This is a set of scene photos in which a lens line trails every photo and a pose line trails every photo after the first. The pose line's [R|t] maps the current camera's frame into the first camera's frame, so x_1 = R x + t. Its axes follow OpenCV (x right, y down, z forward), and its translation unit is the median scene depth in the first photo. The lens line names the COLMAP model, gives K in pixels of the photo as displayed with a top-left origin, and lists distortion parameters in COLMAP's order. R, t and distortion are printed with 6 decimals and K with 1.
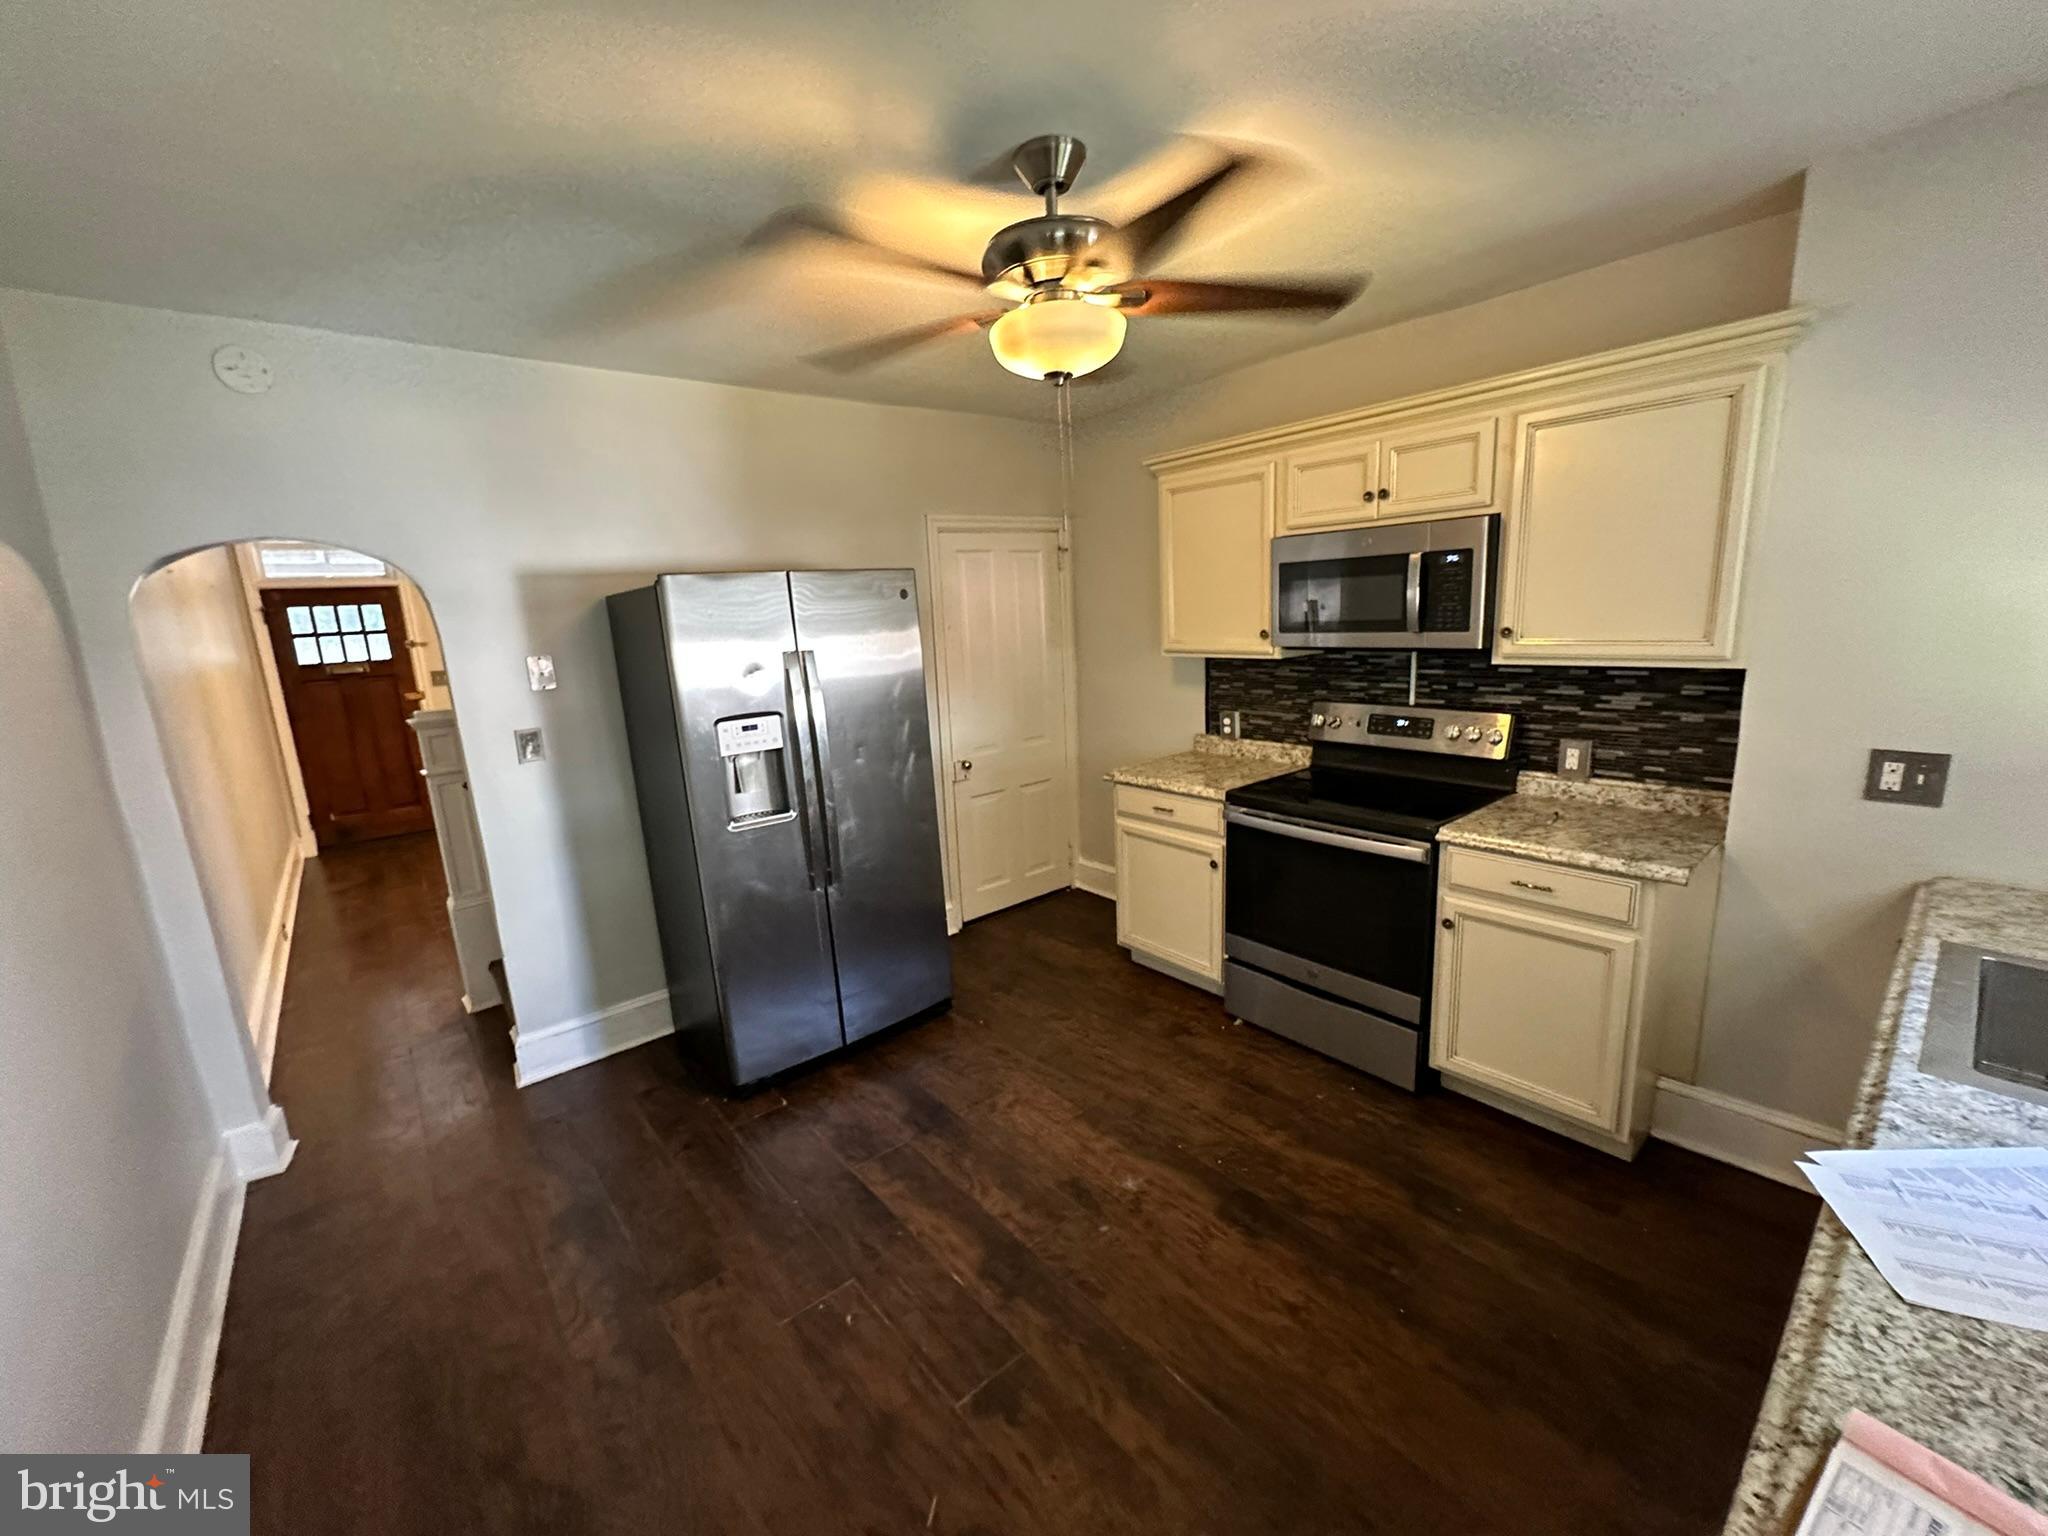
lens RADIAL K [[815.0, 0, 1025.6], [0, 815.0, 770.2], [0, 0, 1]] dist [-0.000985, 0.000029]
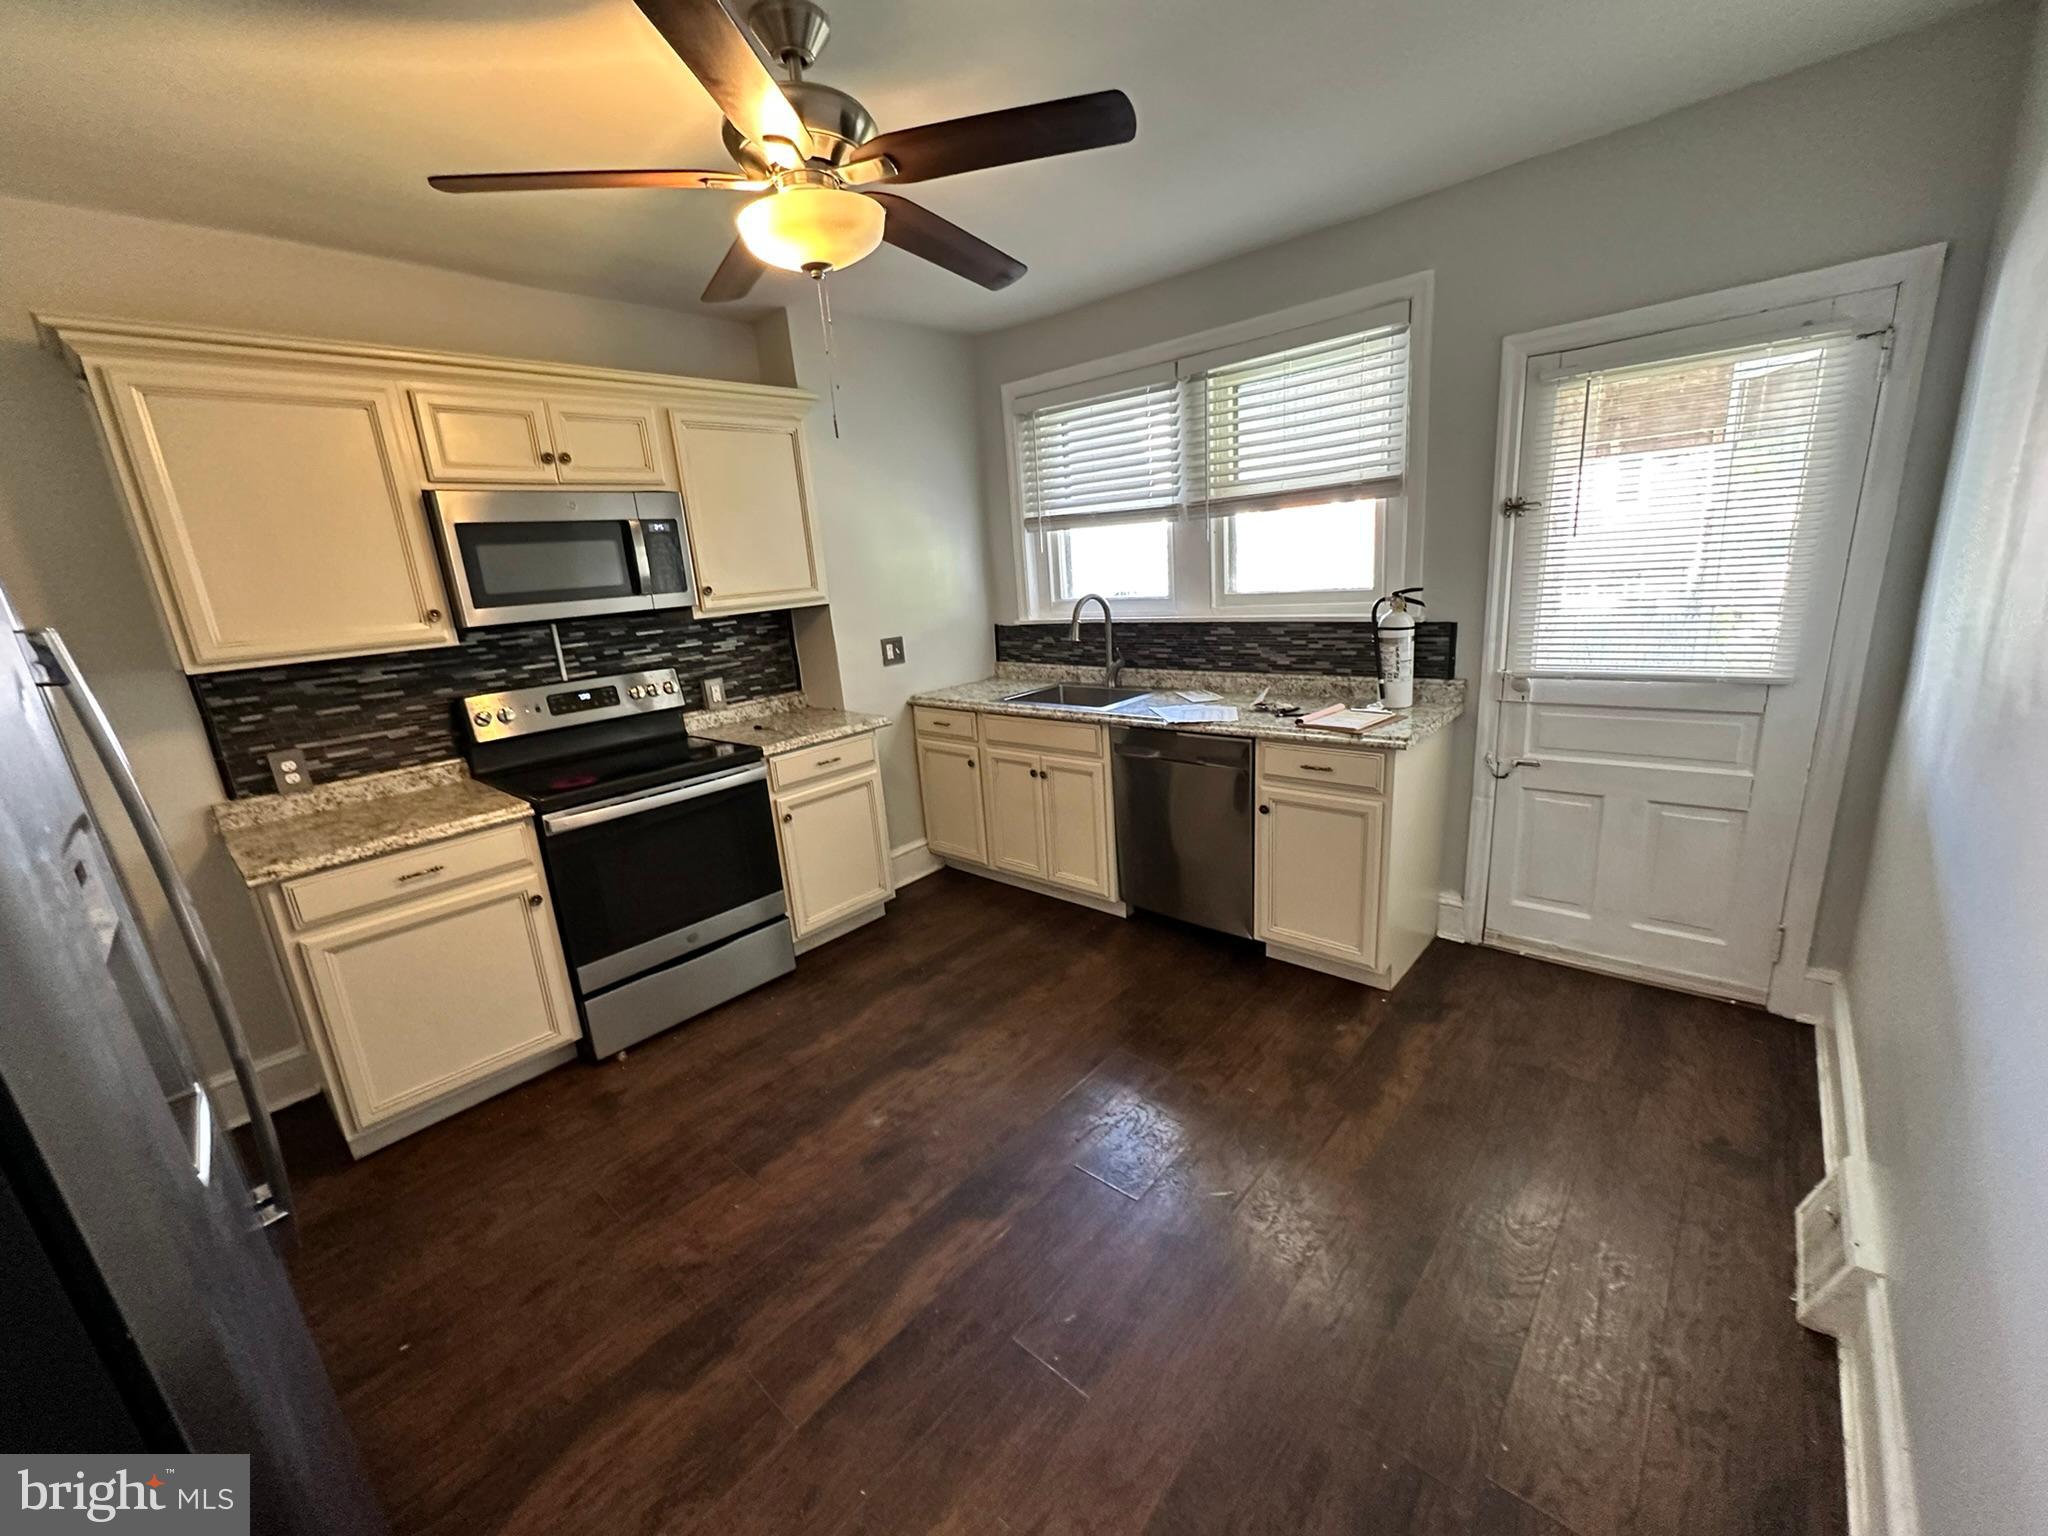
lens RADIAL K [[815.0, 0, 1025.6], [0, 815.0, 770.2], [0, 0, 1]] dist [-0.000985, 0.000029]
pose [[-0.146039, -0.194030, 0.970064, -0.662780], [0.274107, 0.934249, 0.228132, -0.059288], [-0.950546, 0.299218, -0.083252, 0.663643]]
